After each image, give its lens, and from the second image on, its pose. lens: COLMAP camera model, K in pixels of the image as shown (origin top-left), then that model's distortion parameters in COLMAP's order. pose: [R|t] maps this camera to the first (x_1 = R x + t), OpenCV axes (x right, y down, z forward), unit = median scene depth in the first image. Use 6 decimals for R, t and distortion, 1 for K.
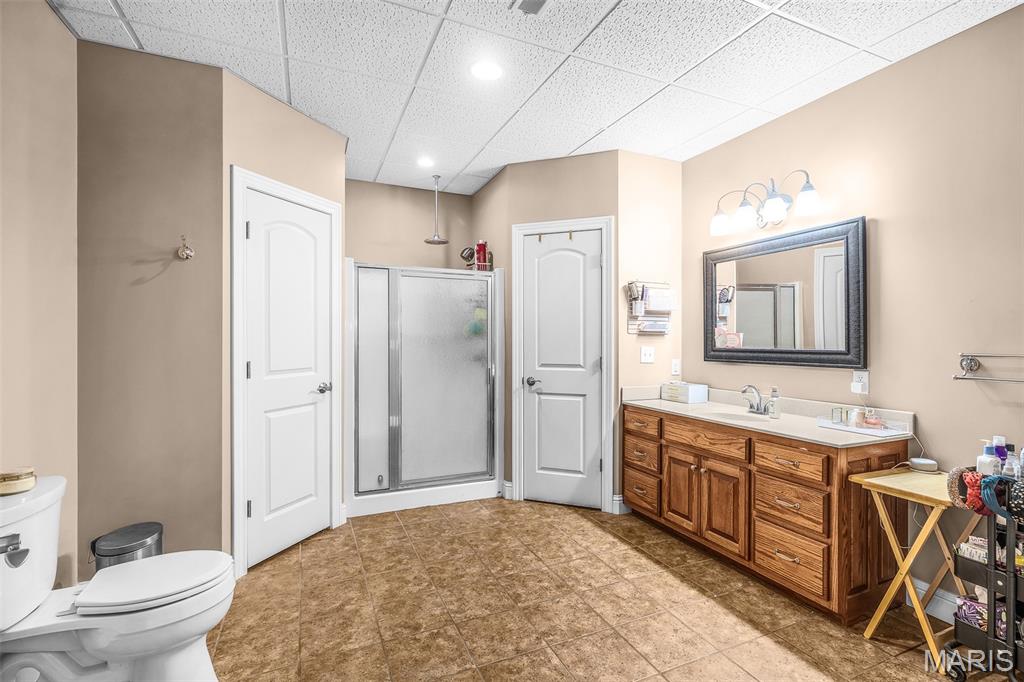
lens RADIAL K [[474.3, 0, 512.0], [0, 474.3, 341.0], [0, 0, 1]] dist [0.000581, -0.000025]
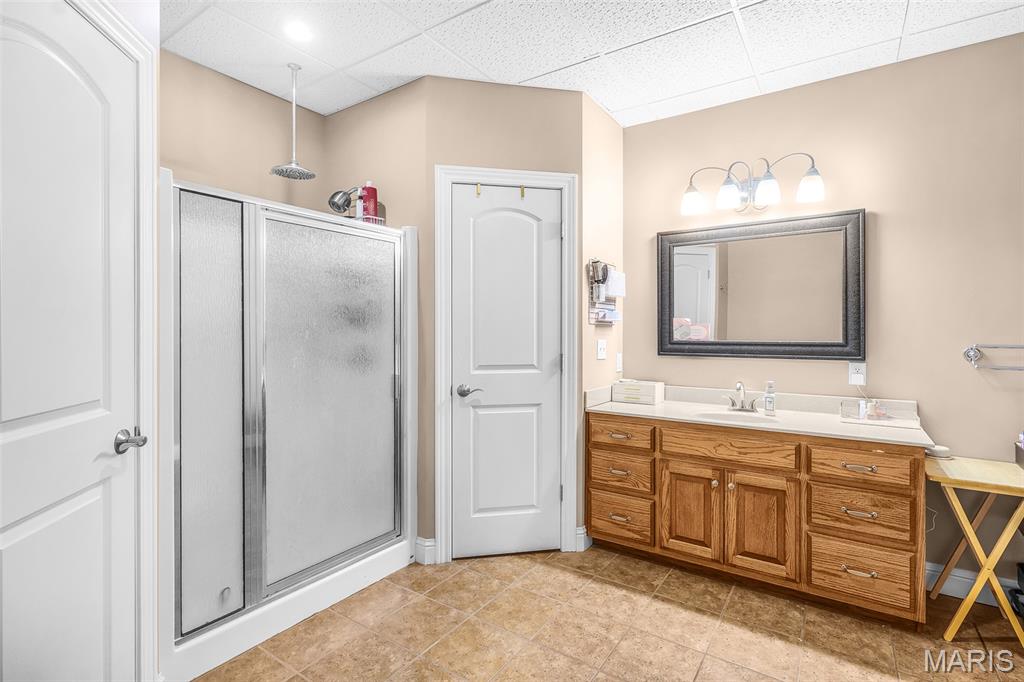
lens RADIAL K [[481.7, 0, 515.3], [0, 481.7, 331.1], [0, 0, 1]] dist [0.001657, 0.000239]
pose [[0.841079, -0.003514, 0.540901, -0.340193], [0.002700, 0.999994, 0.002299, -0.006219], [-0.540906, -0.000473, 0.841083, 0.423060]]
